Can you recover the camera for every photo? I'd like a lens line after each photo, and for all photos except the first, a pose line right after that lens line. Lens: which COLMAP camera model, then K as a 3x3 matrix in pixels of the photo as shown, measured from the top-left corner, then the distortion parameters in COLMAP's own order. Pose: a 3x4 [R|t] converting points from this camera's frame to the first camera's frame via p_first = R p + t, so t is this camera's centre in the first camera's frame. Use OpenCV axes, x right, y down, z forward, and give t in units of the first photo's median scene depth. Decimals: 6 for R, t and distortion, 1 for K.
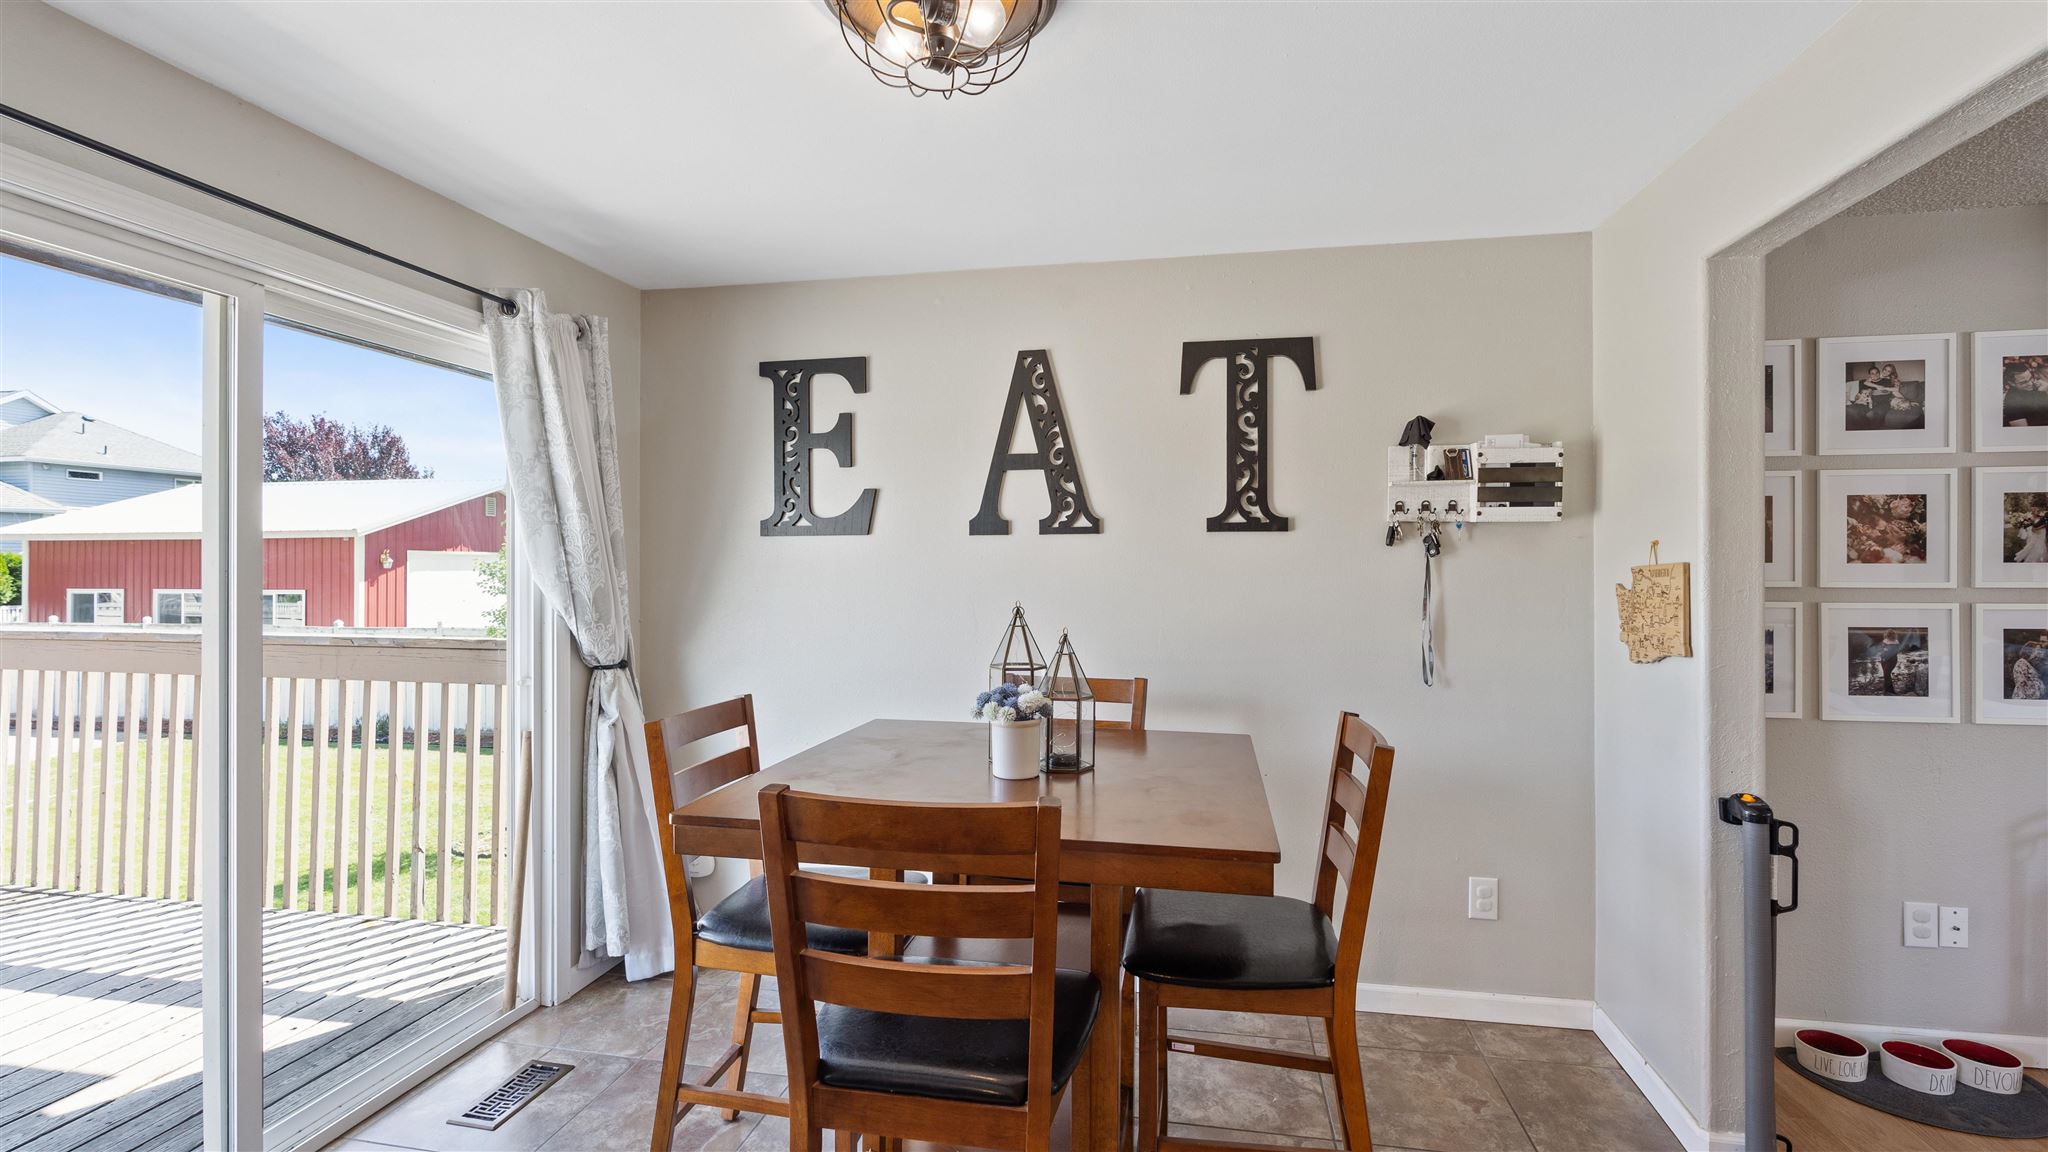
lens RADIAL K [[931.3, 0, 1024.3], [0, 931.3, 566.8], [0, 0, 1]] dist [0.000260, -0.000256]
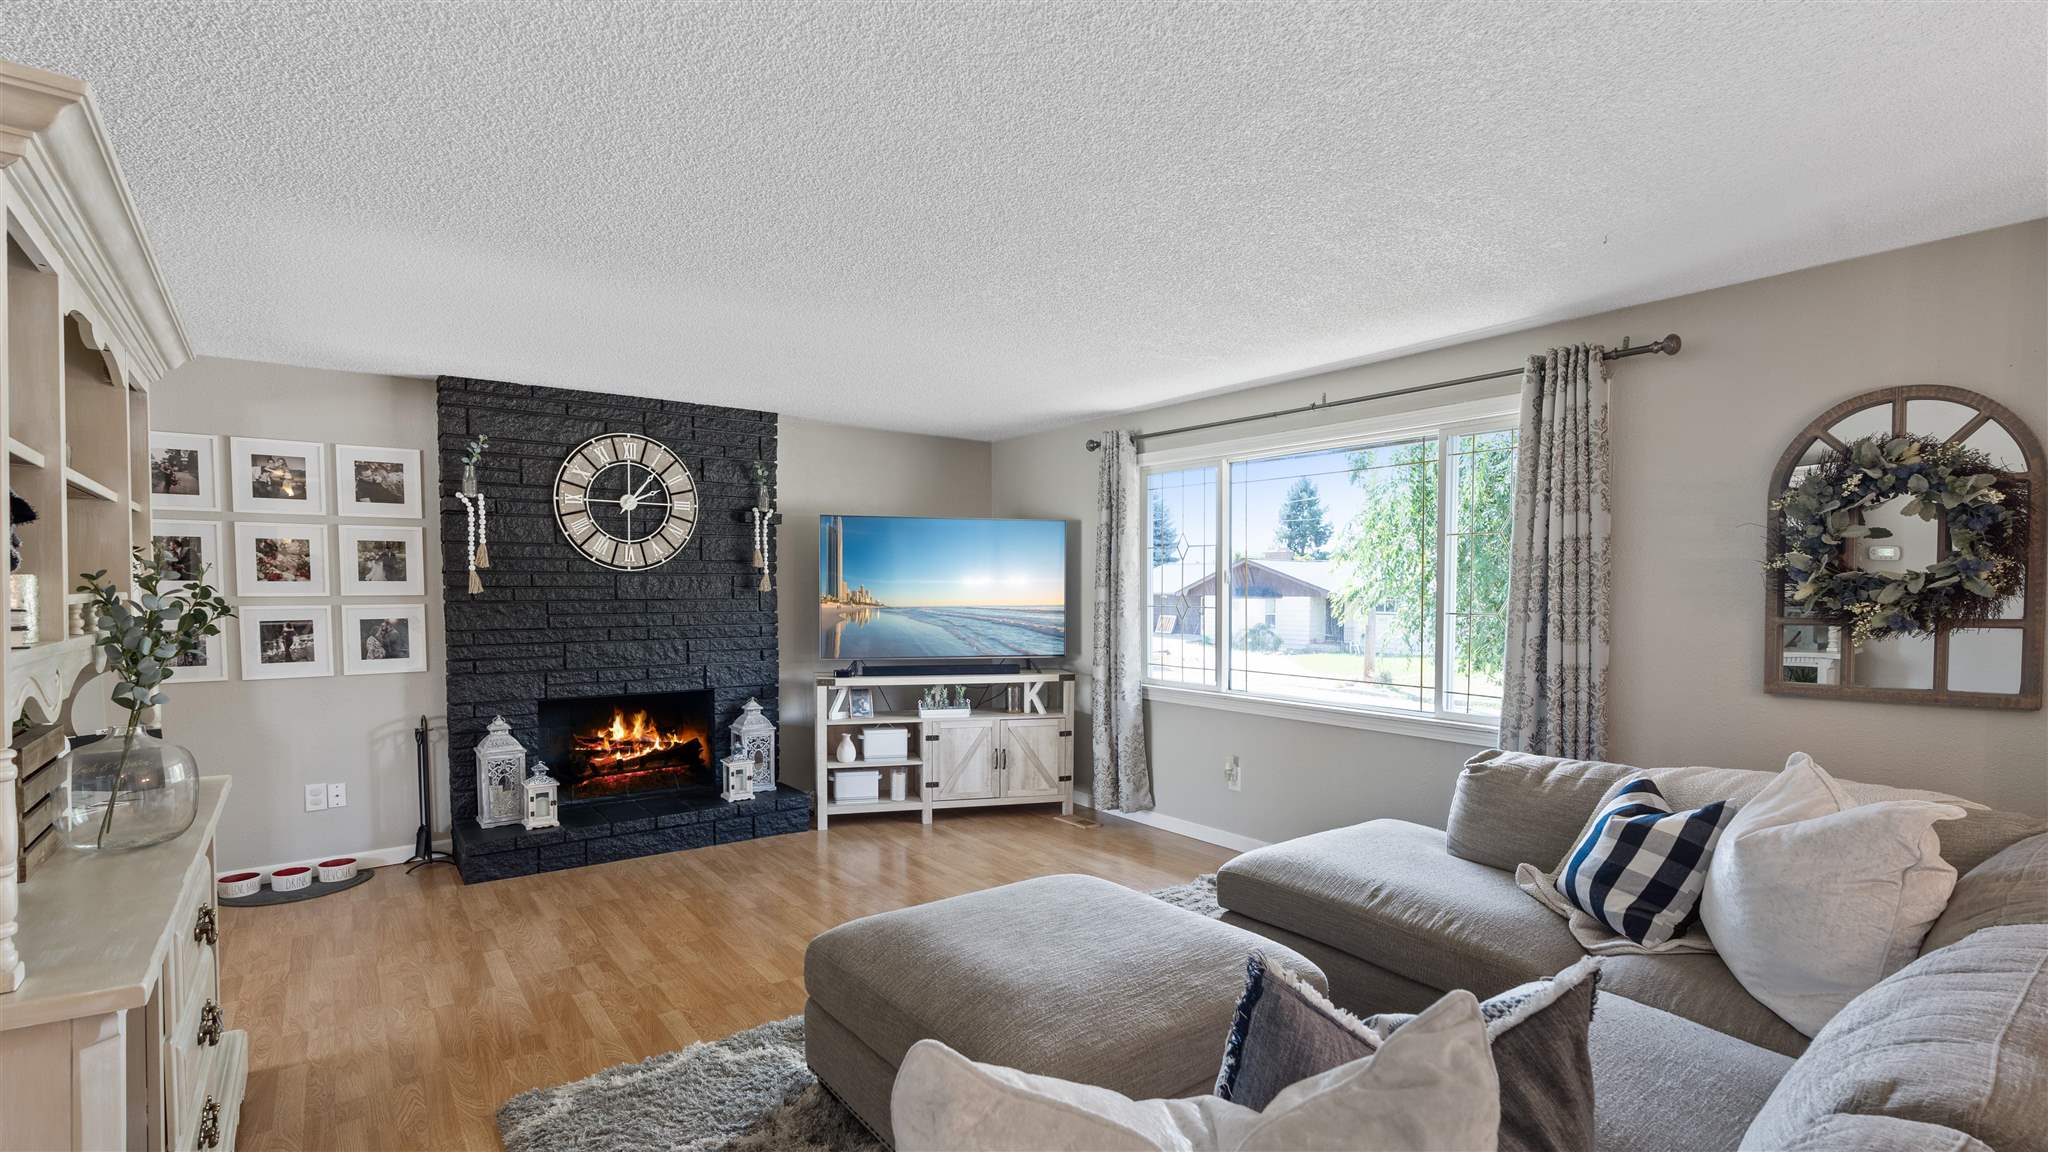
lens RADIAL K [[983.6, 0, 1005.5], [0, 983.6, 639.2], [0, 0, 1]] dist [0.003081, 0.000421]
pose [[0.677240, -0.041199, 0.734608, 0.512906], [-0.009283, 0.997873, 0.064523, -0.025704], [-0.735704, -0.050517, 0.675417, -1.099053]]
